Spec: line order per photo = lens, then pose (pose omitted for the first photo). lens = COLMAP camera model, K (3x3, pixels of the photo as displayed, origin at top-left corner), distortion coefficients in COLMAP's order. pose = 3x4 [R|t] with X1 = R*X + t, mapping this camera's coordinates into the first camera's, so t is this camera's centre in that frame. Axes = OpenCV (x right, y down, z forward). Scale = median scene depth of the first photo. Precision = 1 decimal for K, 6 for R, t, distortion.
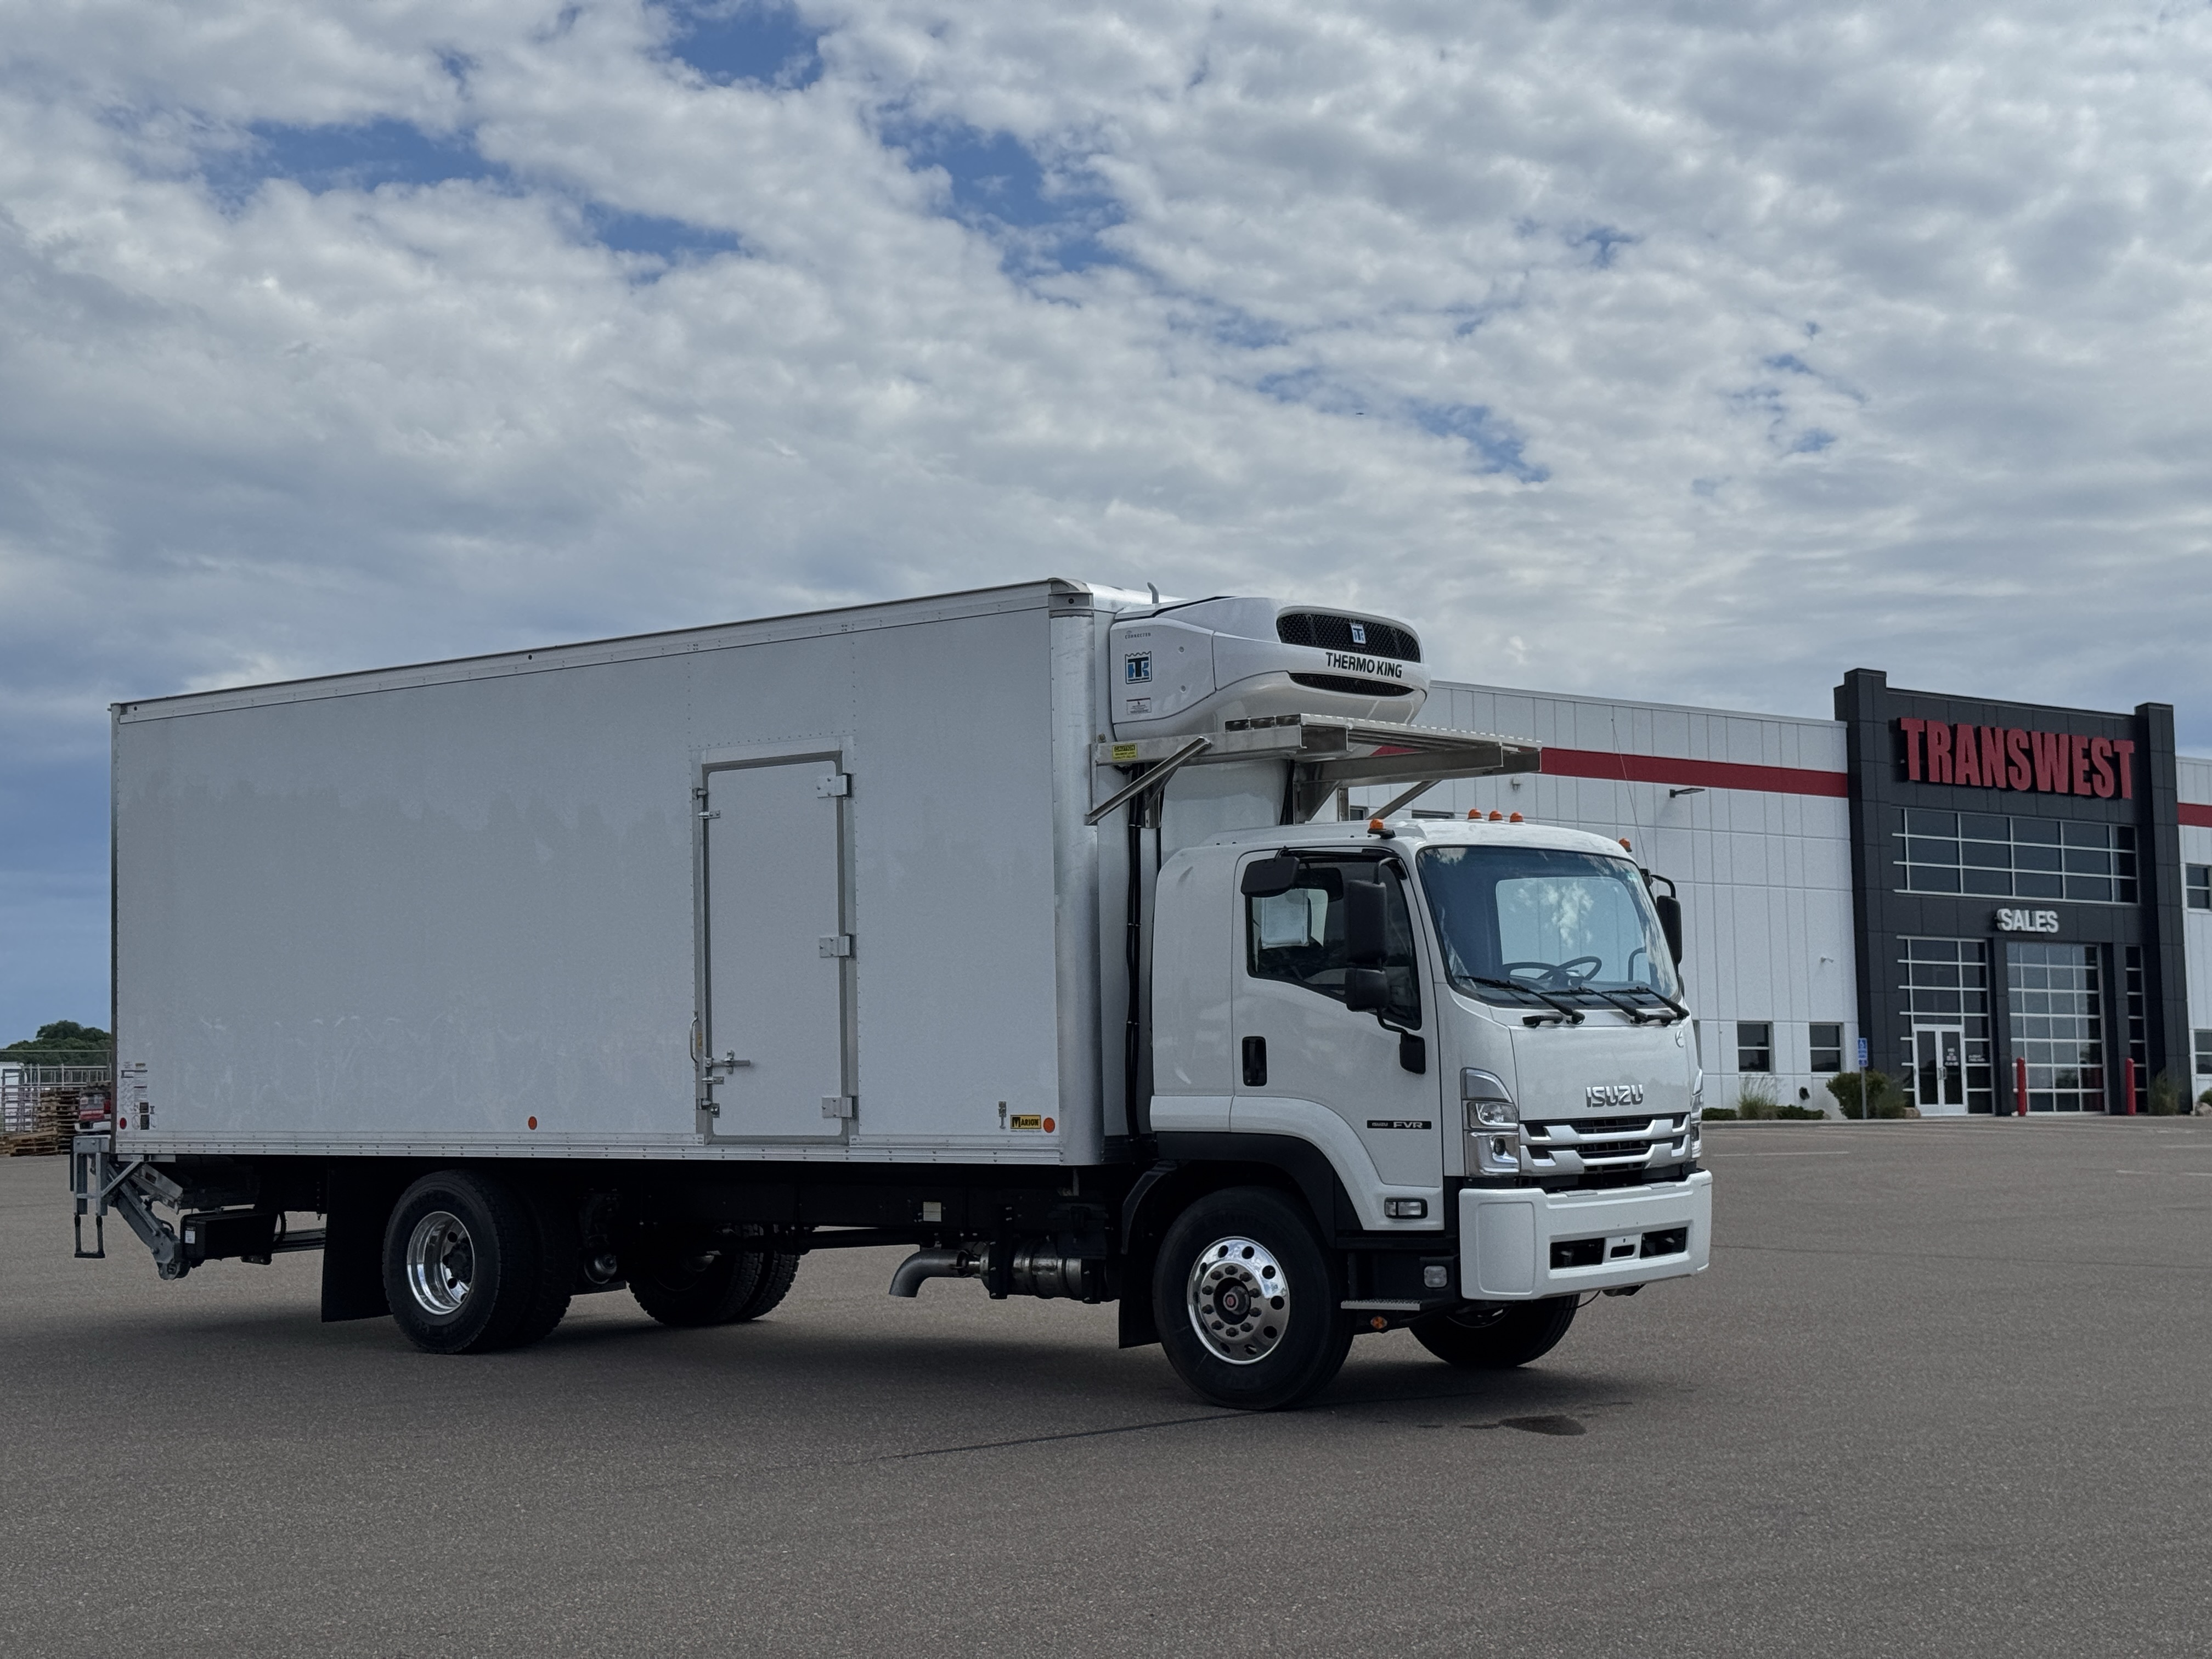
lens RADIAL K [[3290.2, 0, 1103.7], [0, 3290.2, 695.1], [0, 0, 1]] dist [0.003508, -0.003179]
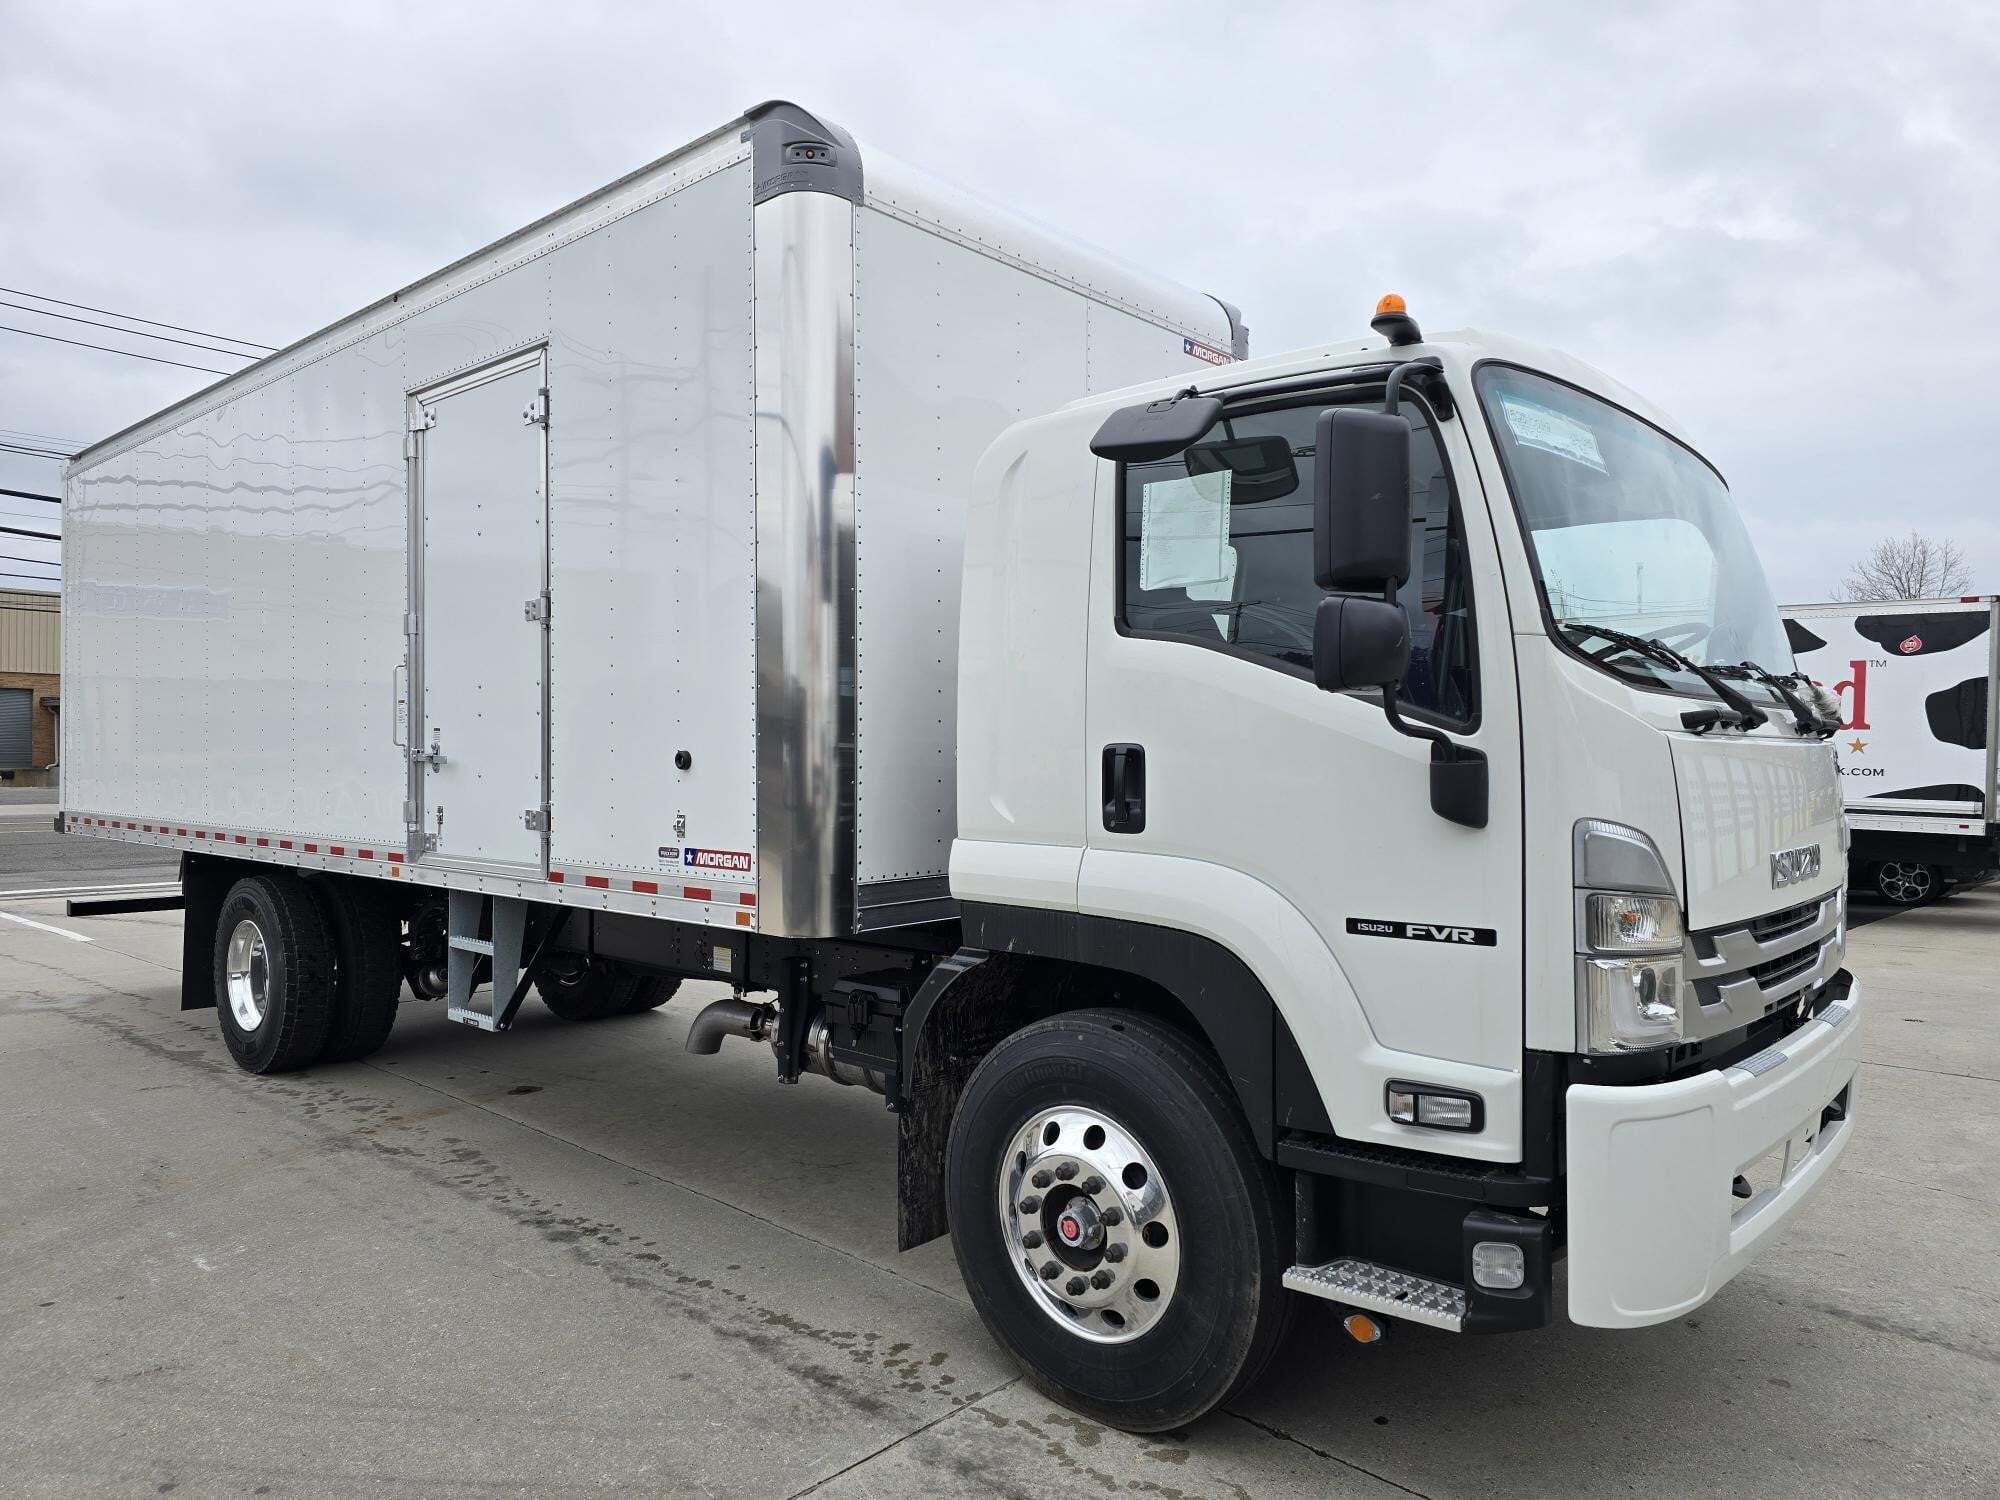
lens RADIAL K [[1374.9, 0, 988.4], [0, 1374.9, 761.7], [0, 0, 1]] dist [0.028078, -0.001097]
pose [[0.997710, 0.017339, -0.065379, 0.038871], [-0.009855, 0.993535, 0.113095, 0.082525], [0.066917, -0.112192, 0.991431, 0.785796]]
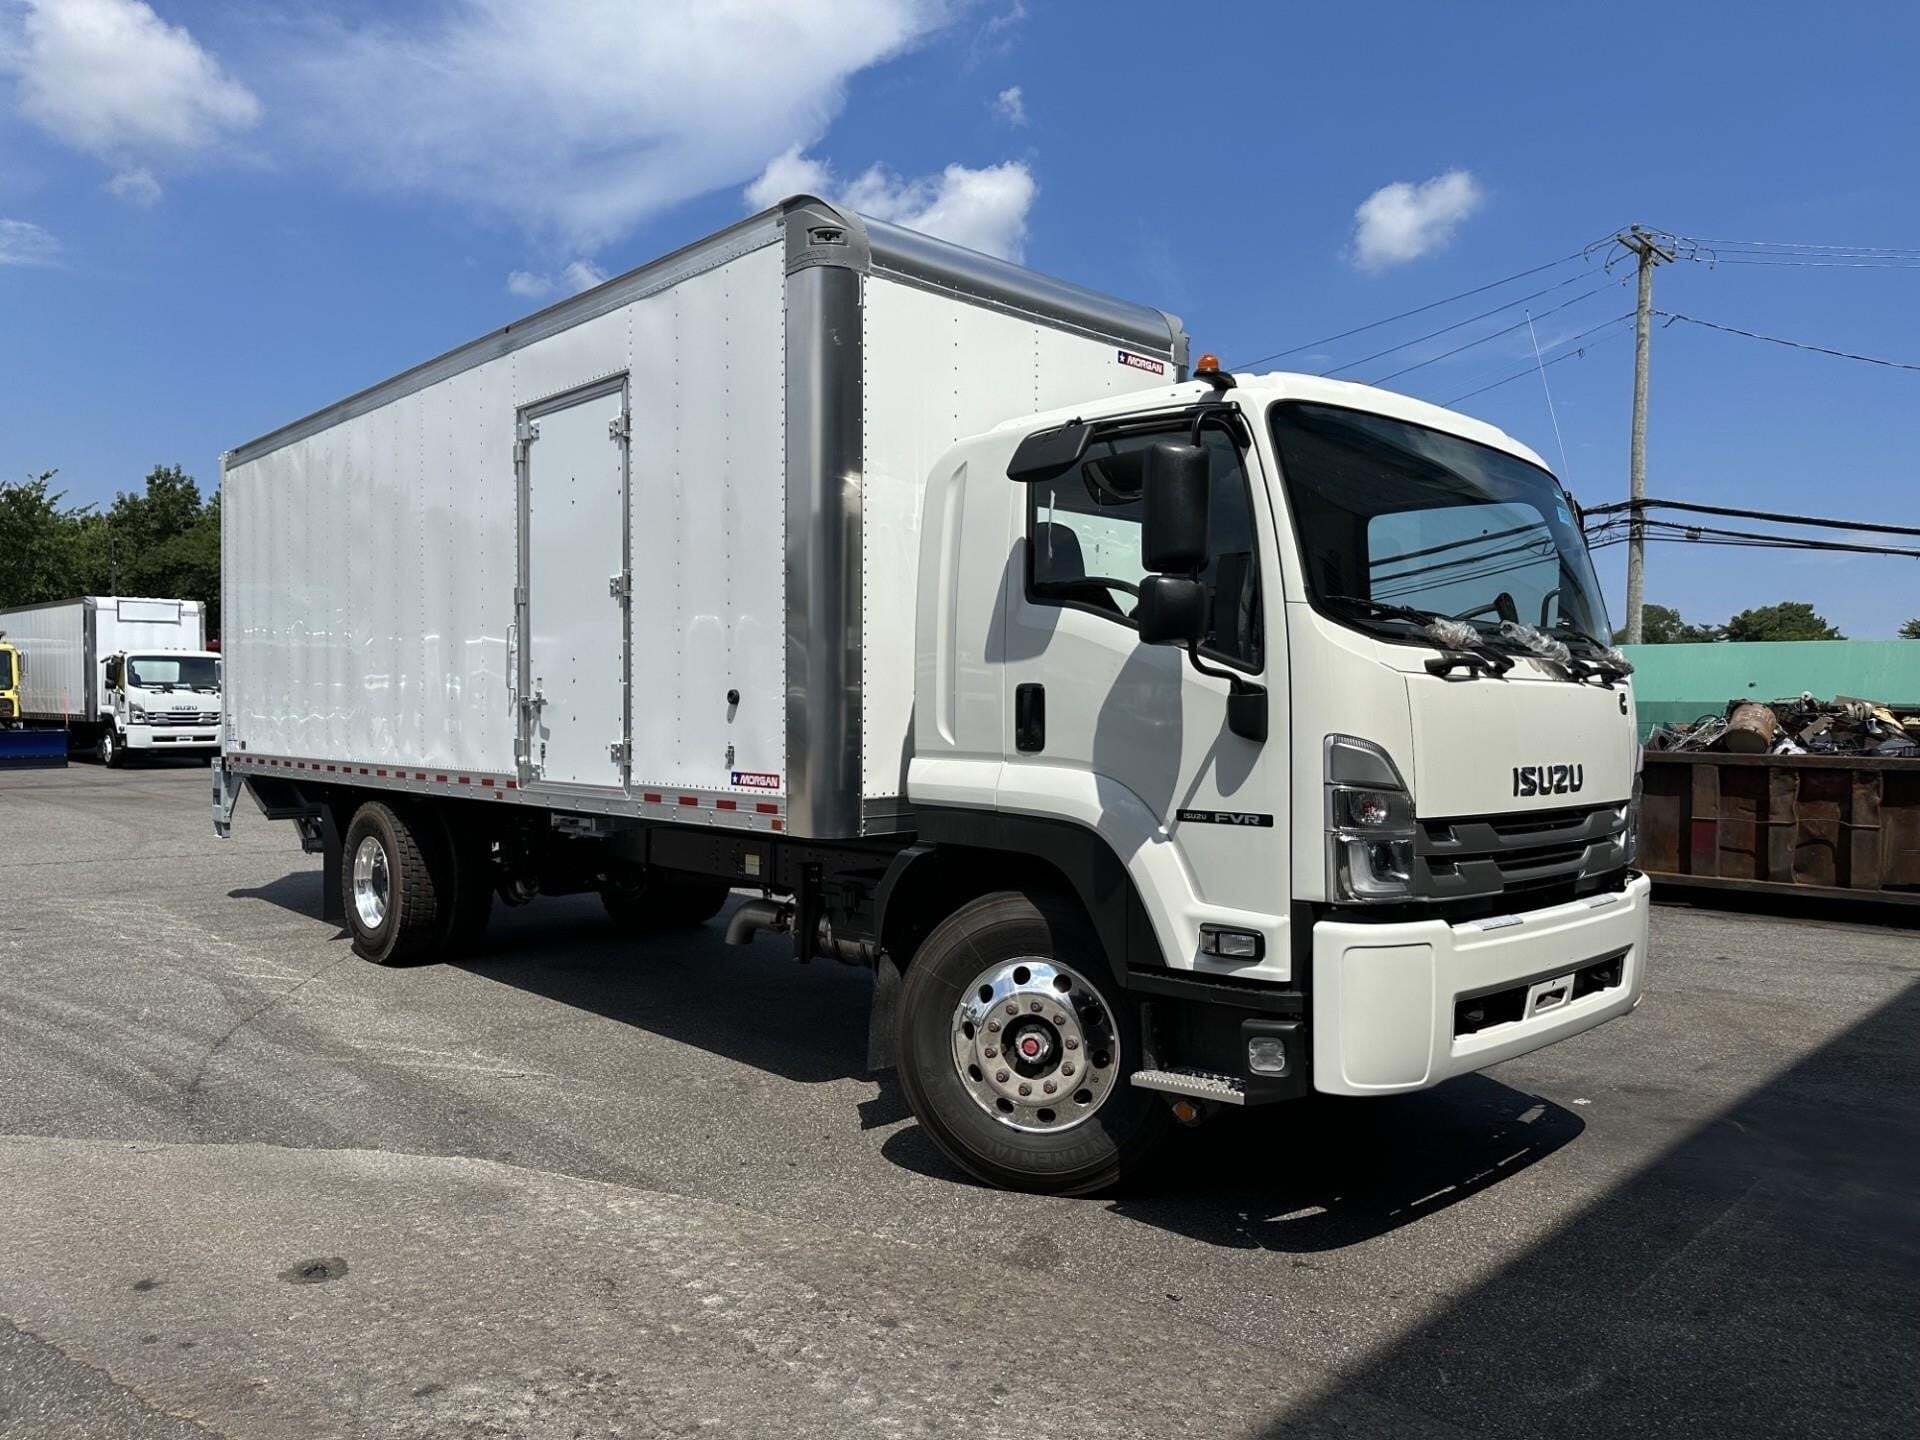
lens RADIAL K [[1371.9, 0, 960.0], [0, 1371.9, 720.0], [0, 0, 1]] dist [0.037855, -0.001375]
pose [[0.990026, 0.024354, -0.138764, 0.073692], [-0.009119, 0.993958, 0.109385, 0.080051], [0.140590, -0.107029, 0.984266, 0.710571]]
